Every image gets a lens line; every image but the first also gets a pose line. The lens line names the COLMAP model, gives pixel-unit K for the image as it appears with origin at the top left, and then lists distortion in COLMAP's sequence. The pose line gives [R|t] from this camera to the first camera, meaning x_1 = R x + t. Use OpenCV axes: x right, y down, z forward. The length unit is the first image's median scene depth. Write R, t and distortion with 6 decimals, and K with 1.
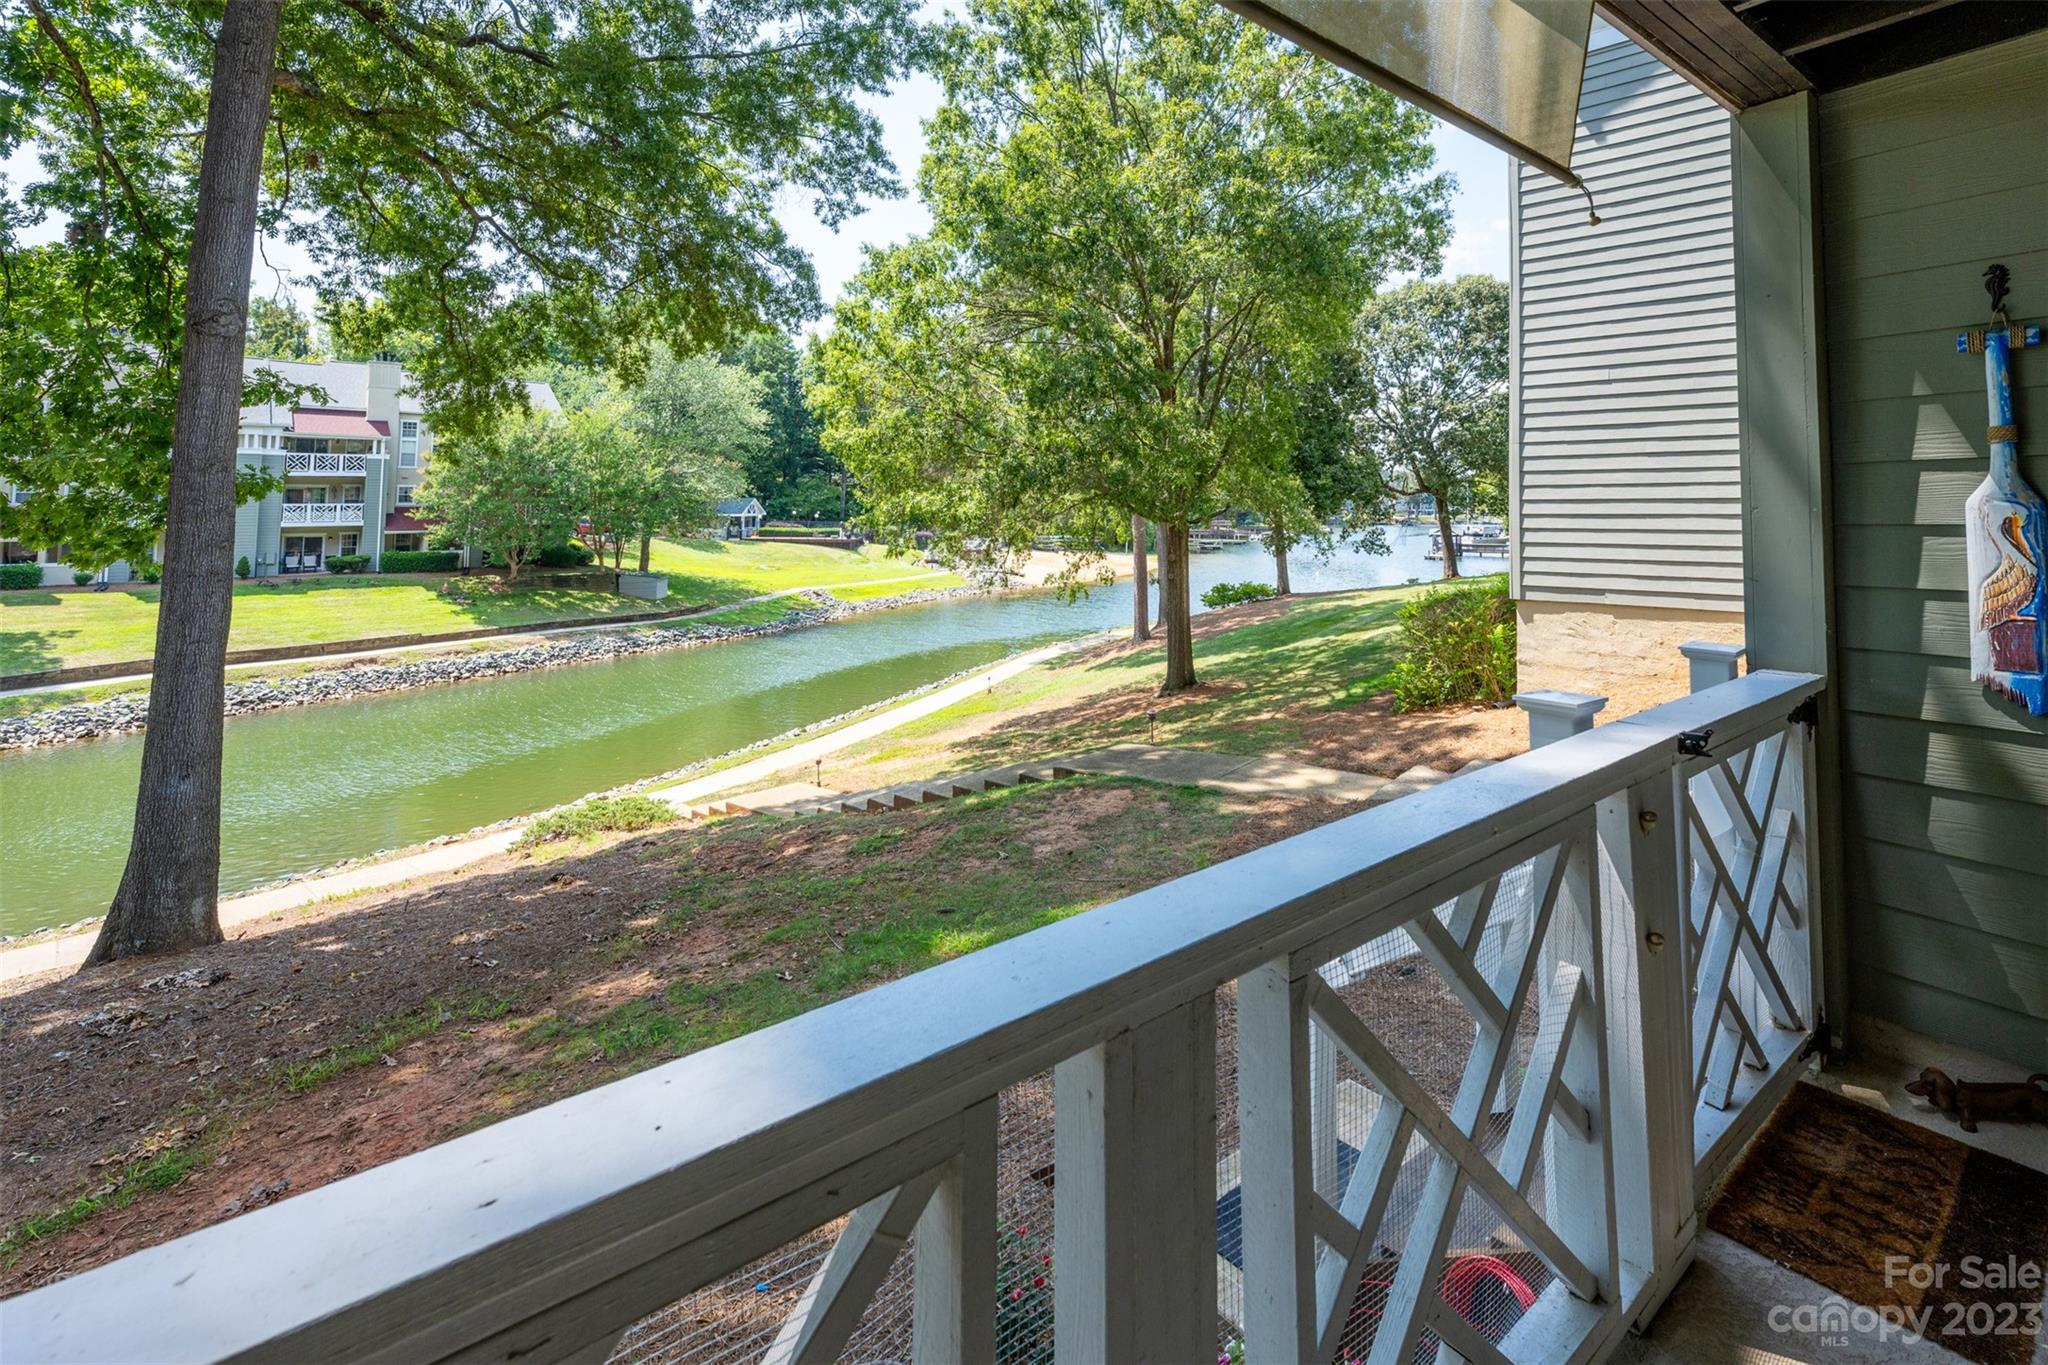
lens RADIAL K [[912.8, 0, 1063.7], [0, 912.8, 495.4], [0, 0, 1]] dist [-0.000779, -0.000583]
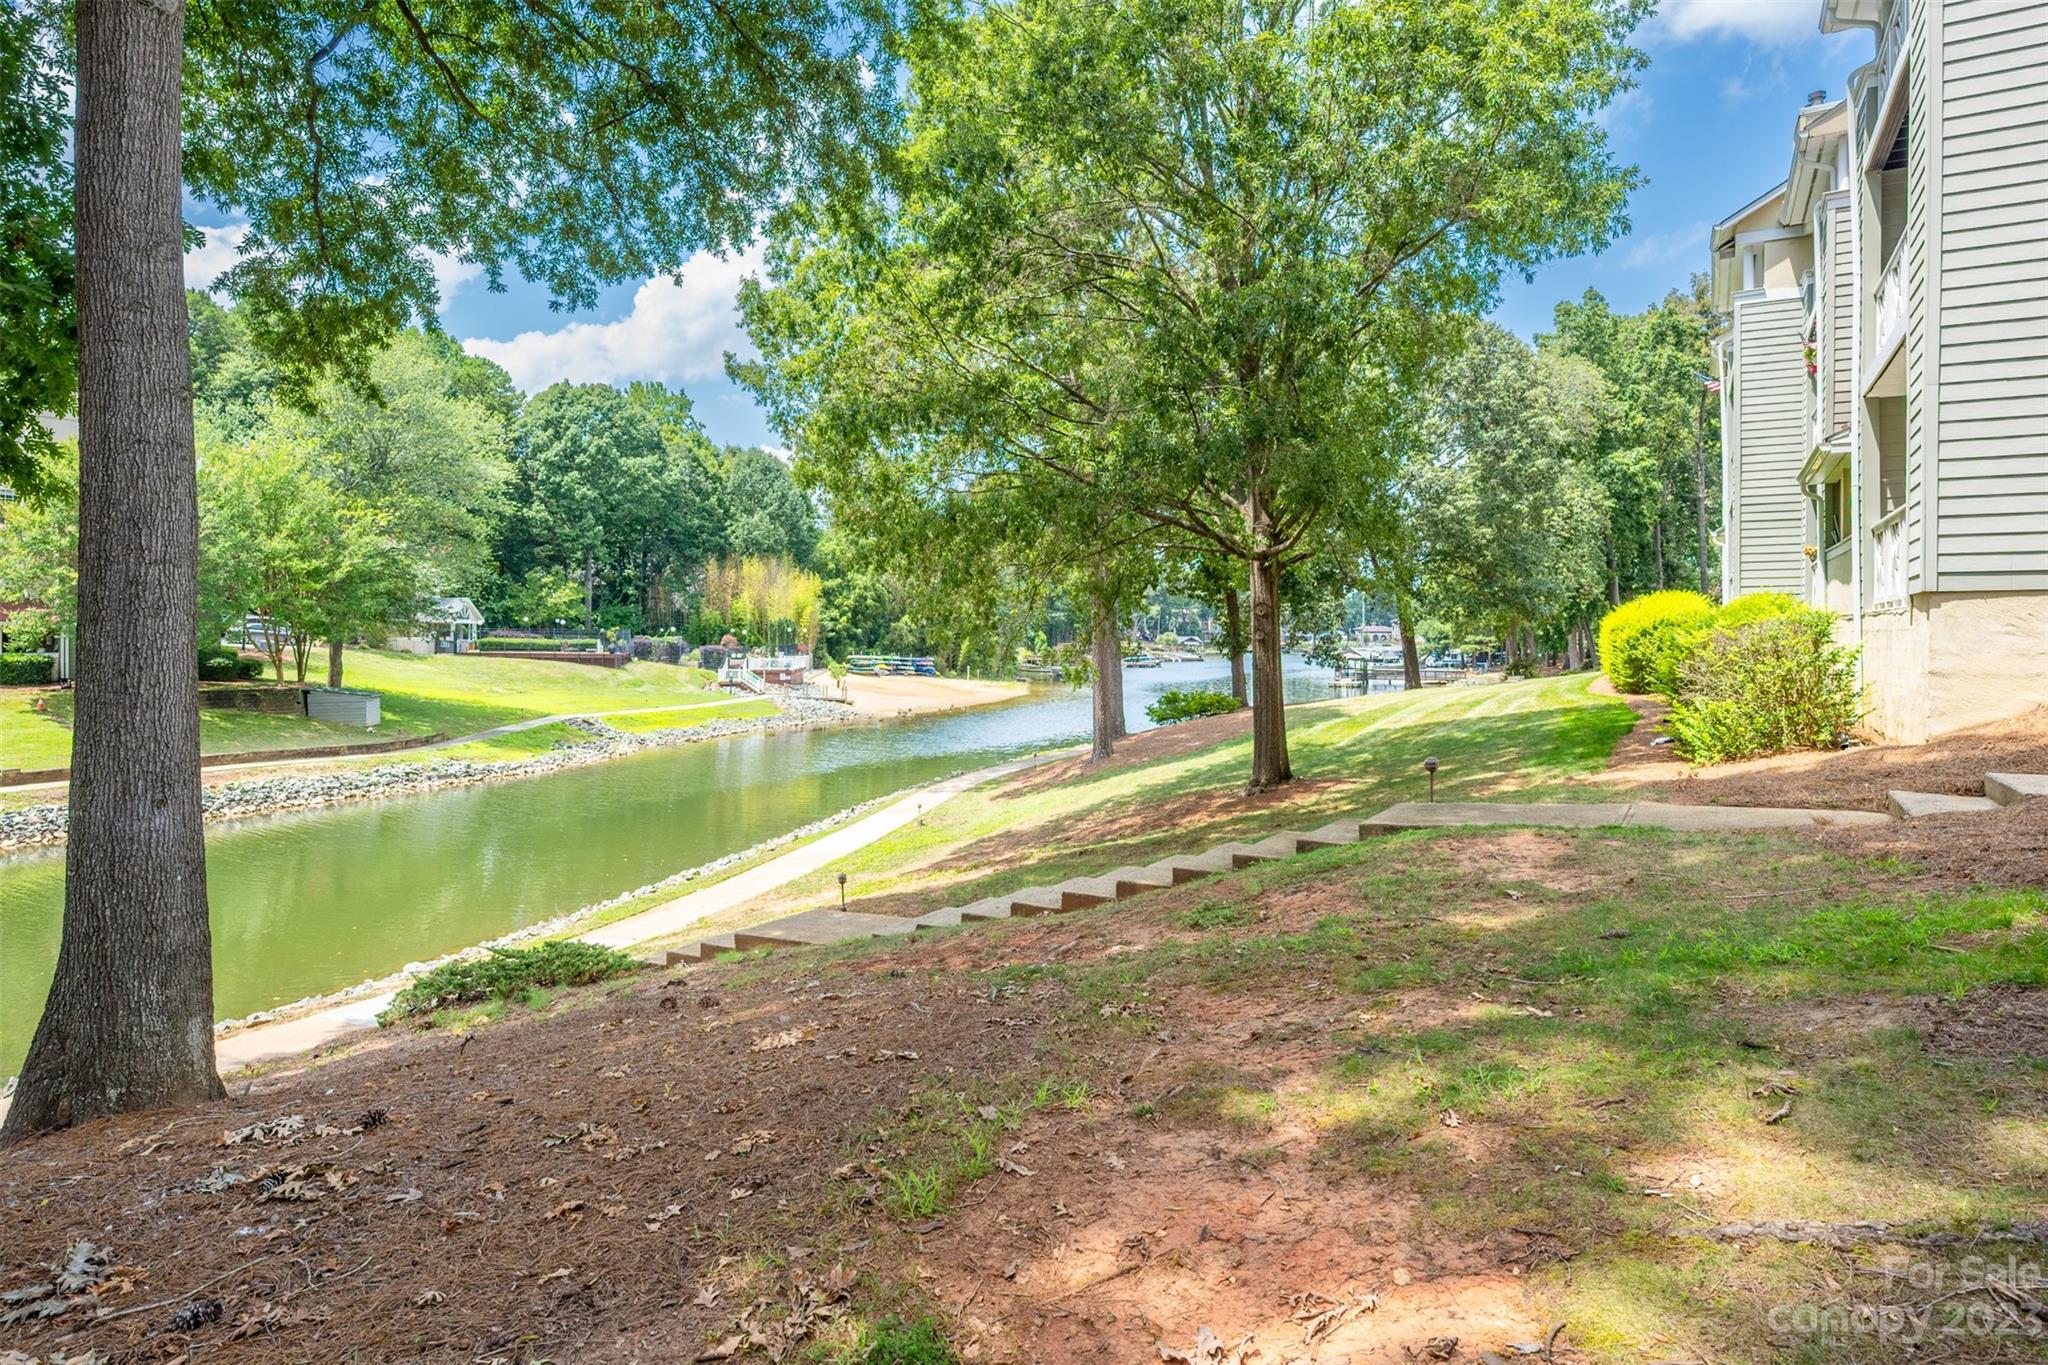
lens RADIAL K [[1164.0, 0, 1024.0], [0, 1164.0, 682.5], [0, 0, 1]] dist [0.005579, 0.000777]
pose [[0.987105, -0.001067, 0.160068, -0.745571], [-0.007414, 0.998600, 0.052379, 0.249287], [-0.159899, -0.052890, 0.985715, 0.254912]]
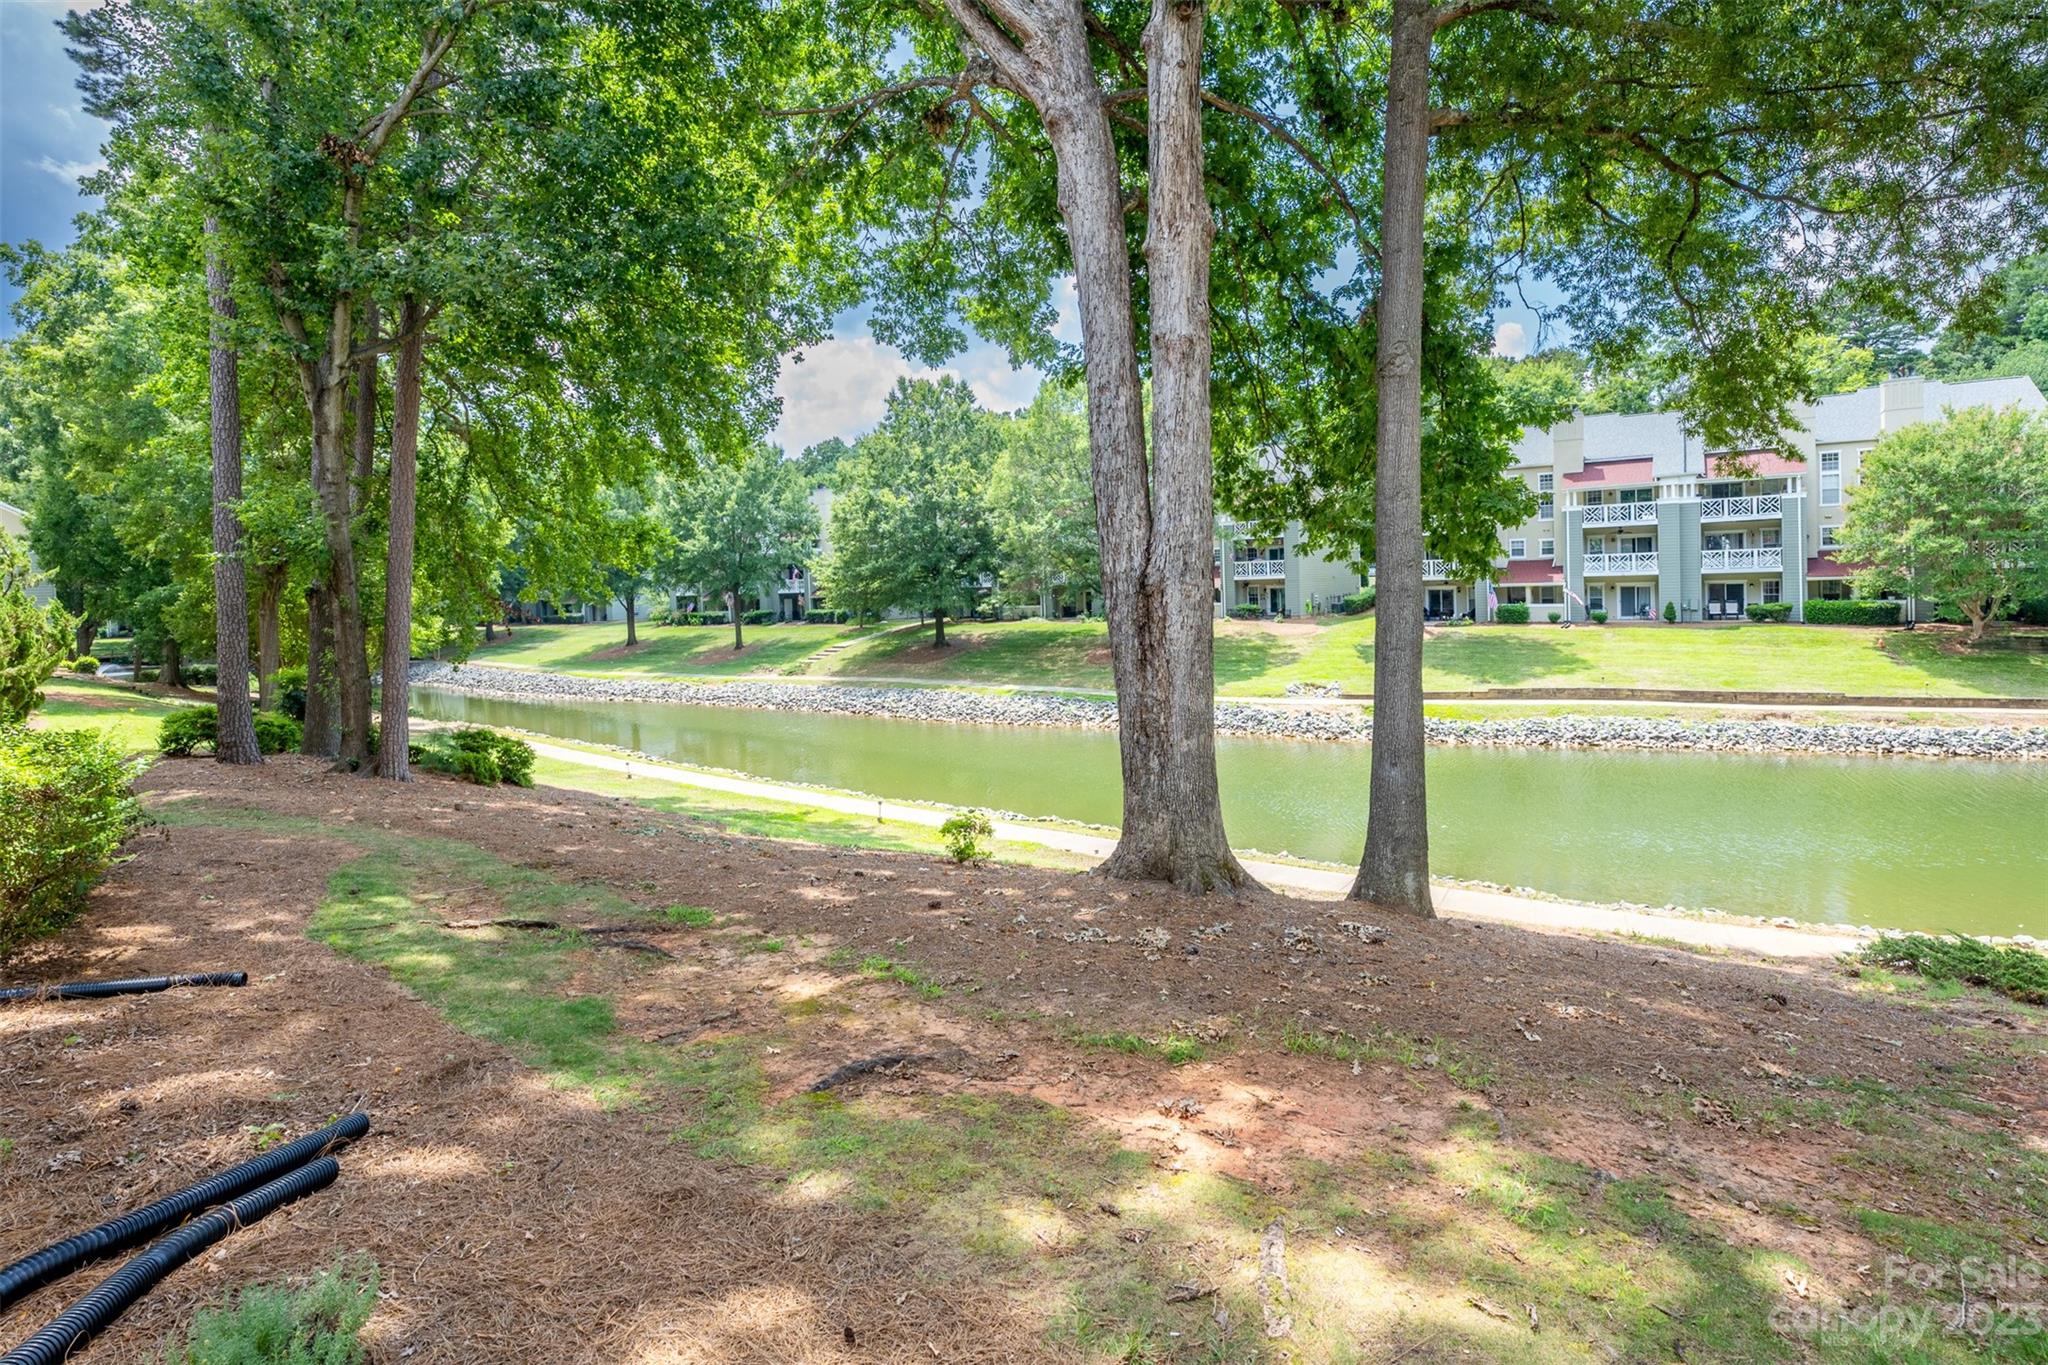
lens RADIAL K [[949.6, 0, 1045.9], [0, 949.6, 604.0], [0, 0, 1]] dist [-0.000883, -0.000395]
pose [[0.209993, 0.019661, -0.977505, 0.162095], [0.038489, 0.998857, 0.028359, 0.070544], [0.976945, -0.043578, 0.208996, 0.432355]]
